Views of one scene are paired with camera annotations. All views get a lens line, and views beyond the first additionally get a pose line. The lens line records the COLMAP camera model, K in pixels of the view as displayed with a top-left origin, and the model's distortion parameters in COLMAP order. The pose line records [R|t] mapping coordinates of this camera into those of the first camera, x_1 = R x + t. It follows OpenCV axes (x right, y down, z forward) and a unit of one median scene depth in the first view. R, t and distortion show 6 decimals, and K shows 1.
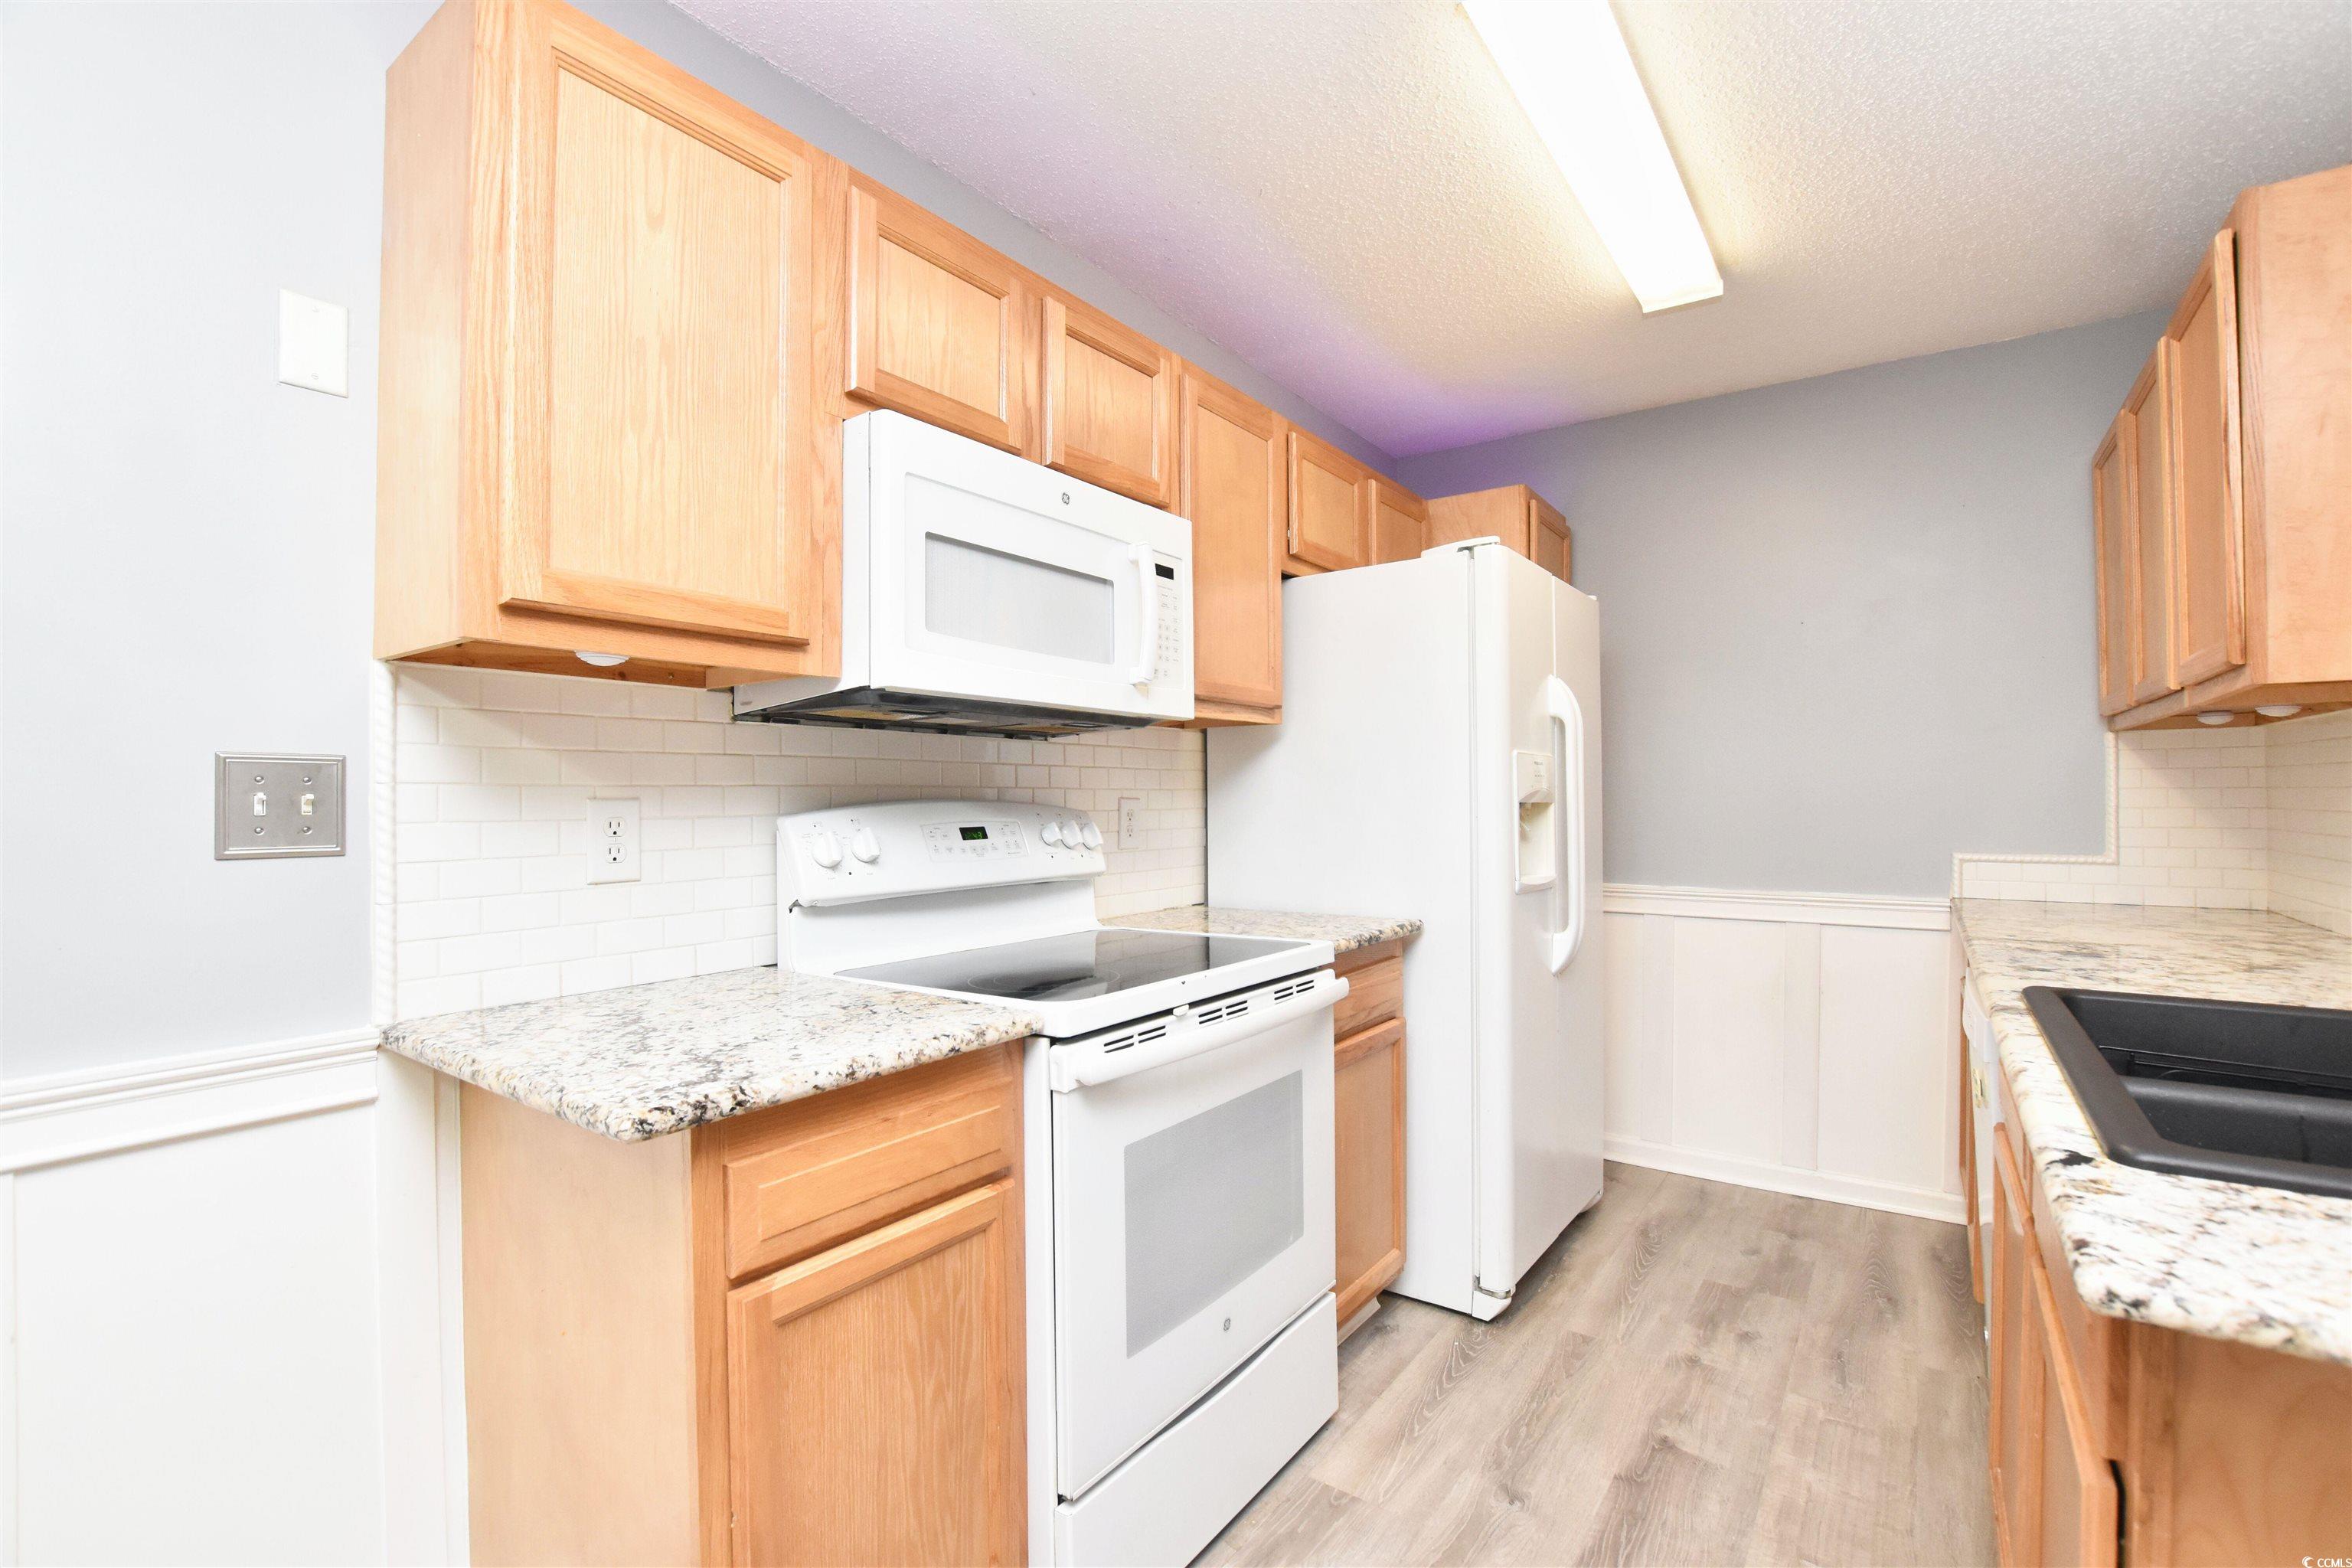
lens RADIAL K [[1033.1, 0, 1184.8], [0, 1033.1, 792.9], [0, 0, 1]] dist [-0.030812, 0.003063]
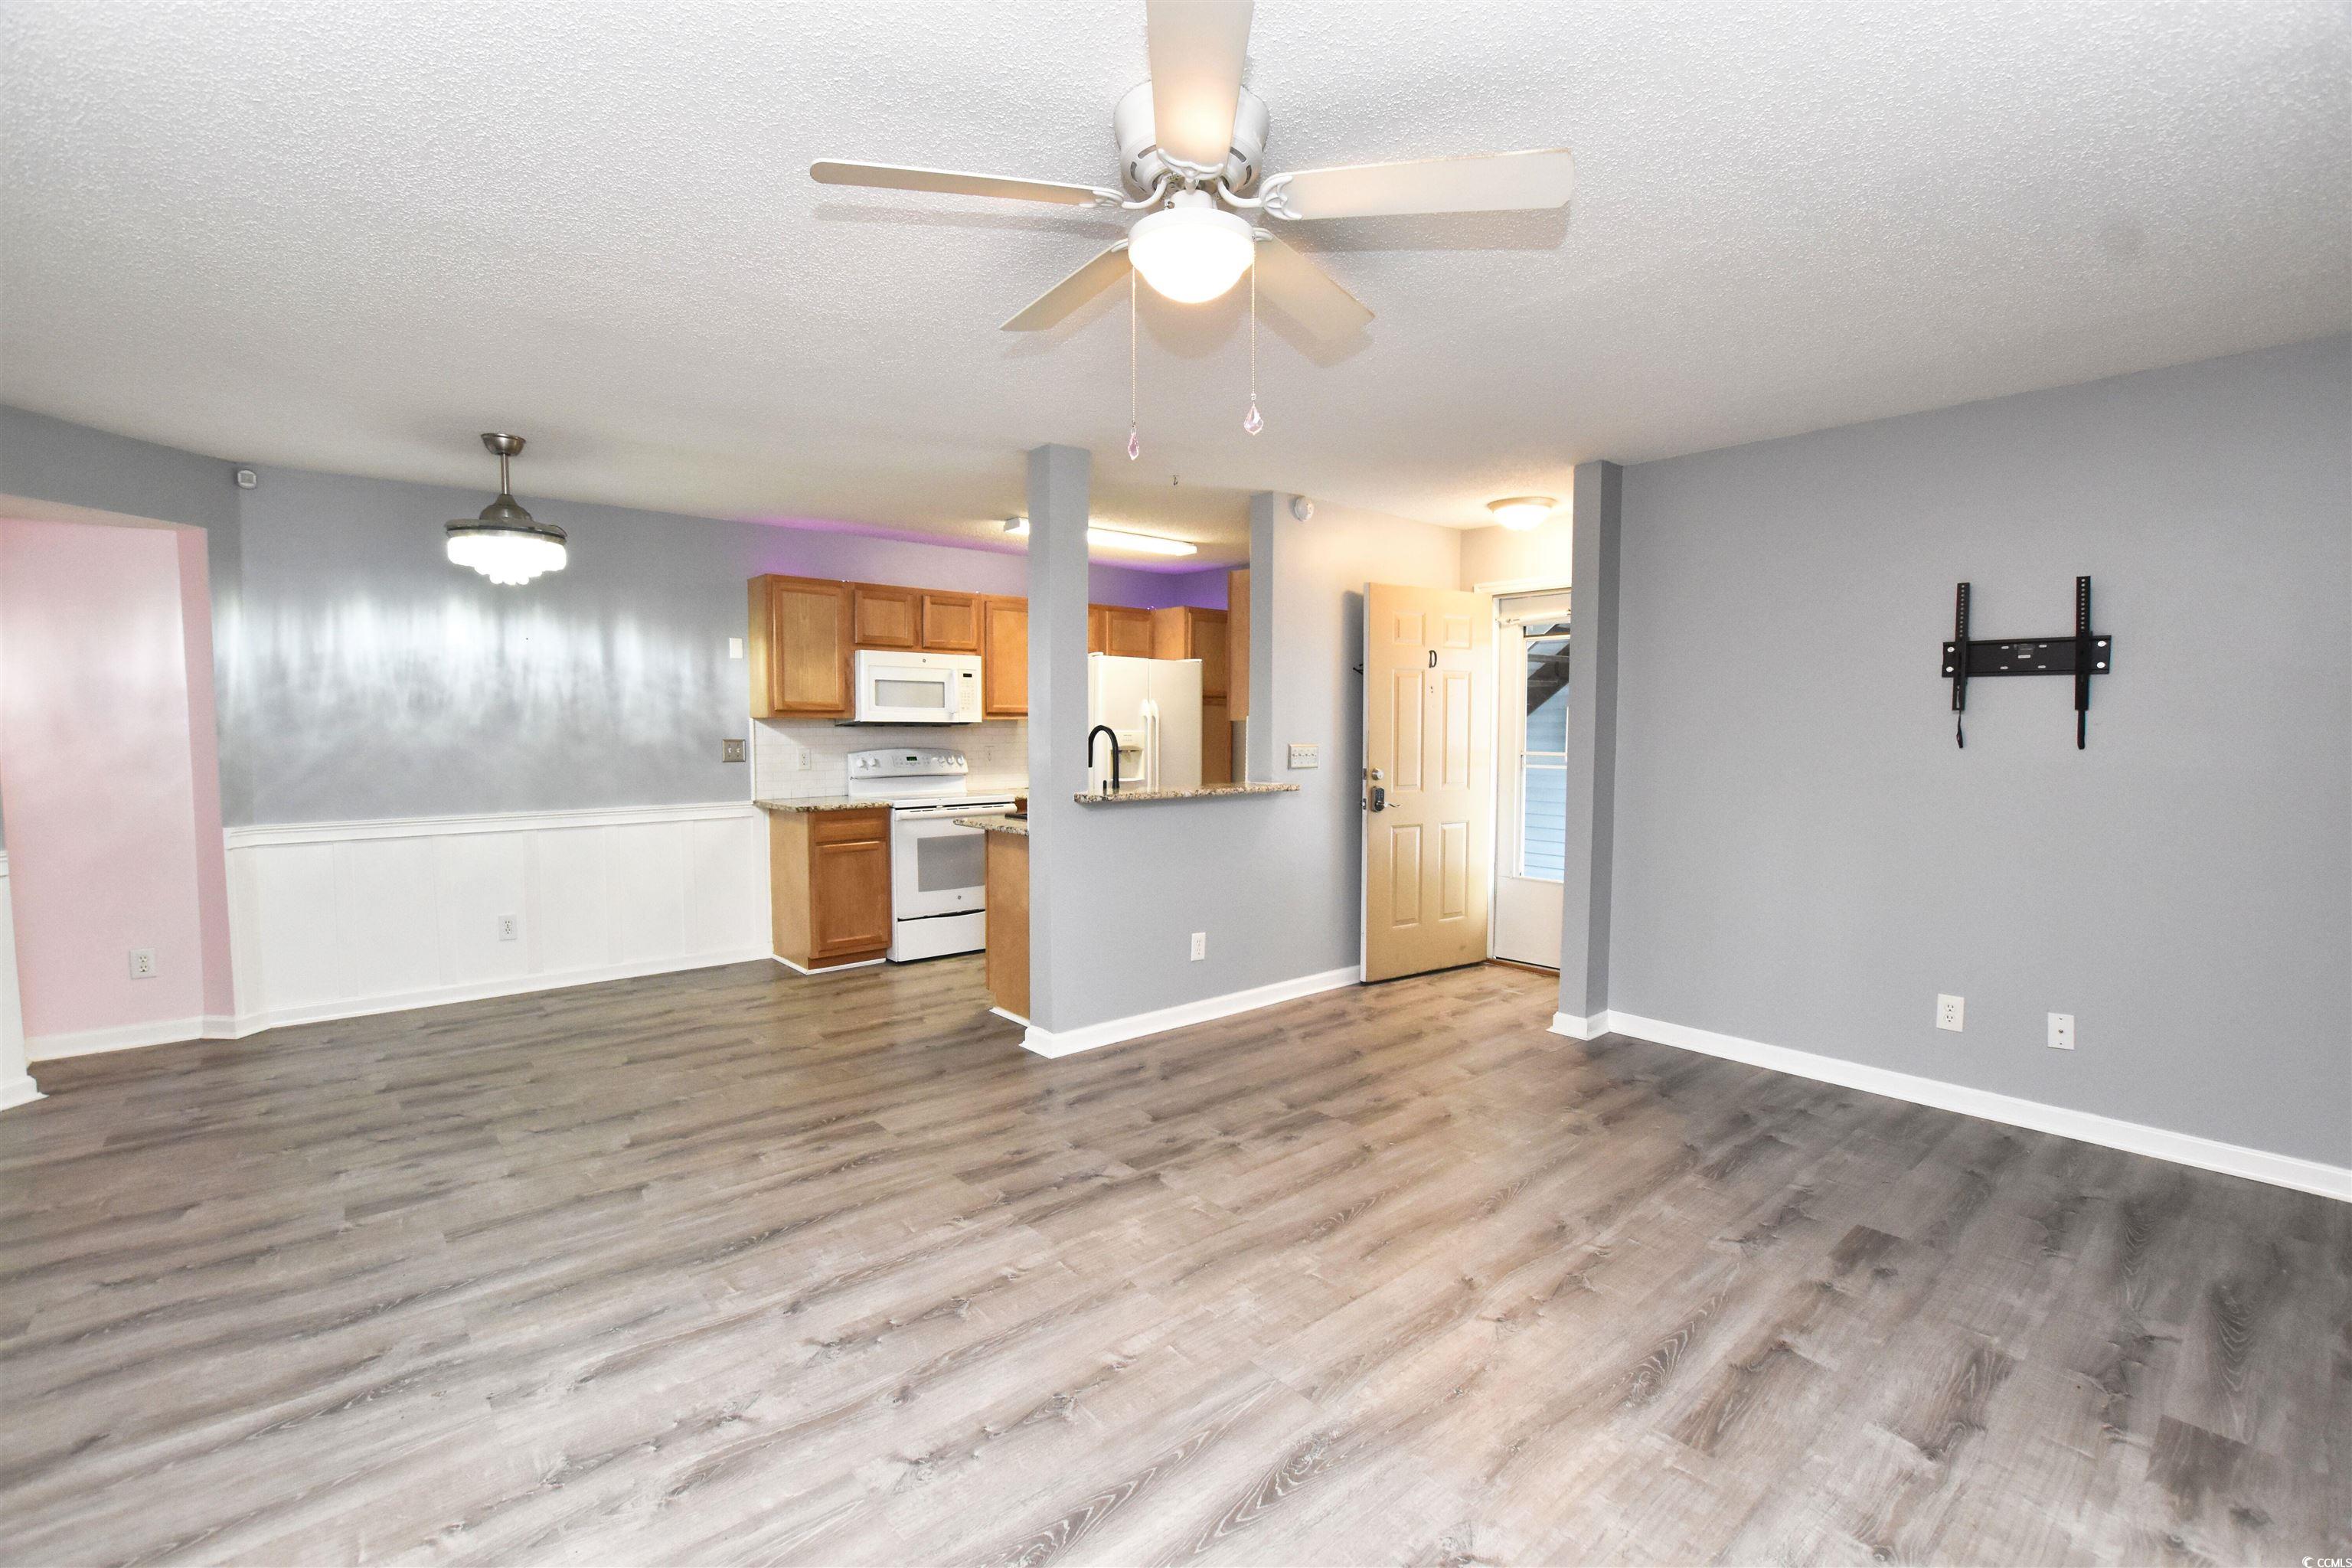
lens RADIAL K [[1033.1, 0, 1170.4], [0, 1033.1, 768.0], [0, 0, 1]] dist [-0.030812, 0.003063]
pose [[0.970243, 0.017964, -0.241465, 1.417378], [-0.007272, 0.998956, 0.045098, -0.088212], [0.242023, -0.042000, 0.969361, -2.013595]]
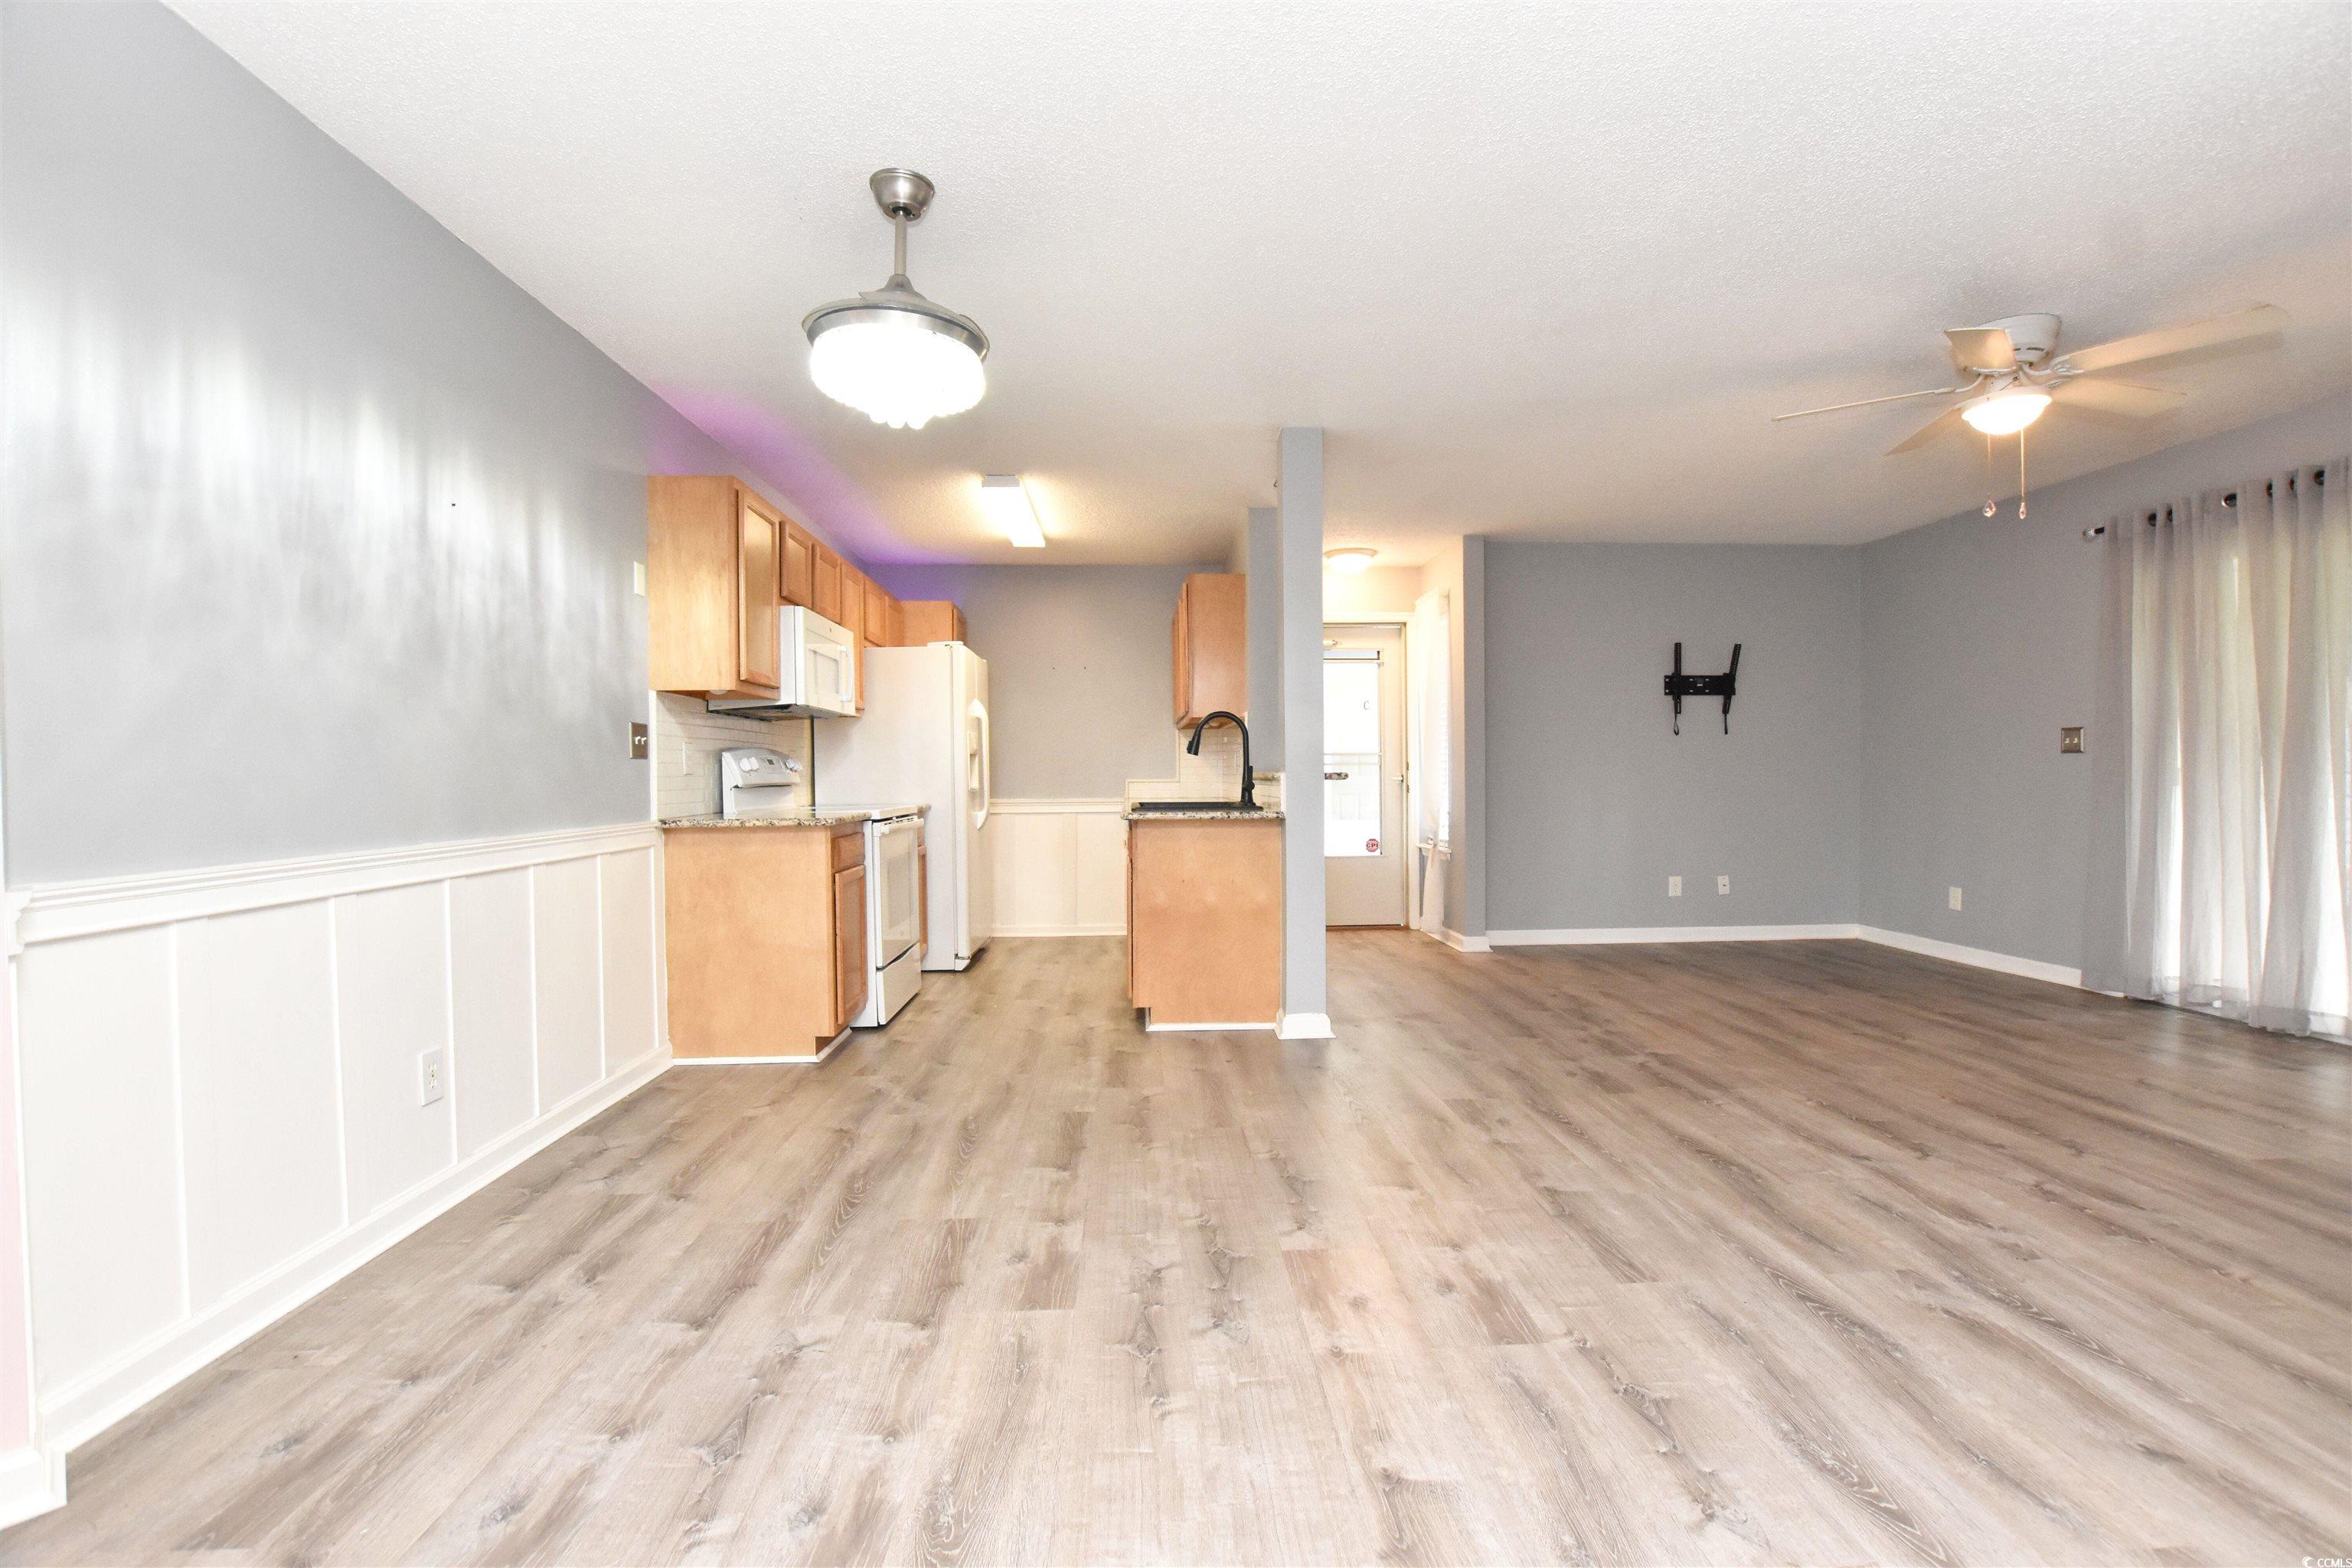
lens RADIAL K [[1033.1, 0, 1178.4], [0, 1033.1, 793.6], [0, 0, 1]] dist [-0.030812, 0.003063]
pose [[0.786545, -0.013124, 0.617393, -0.971163], [0.002353, 0.999831, 0.018255, 0.073955], [-0.617528, -0.012906, 0.786443, -1.485365]]
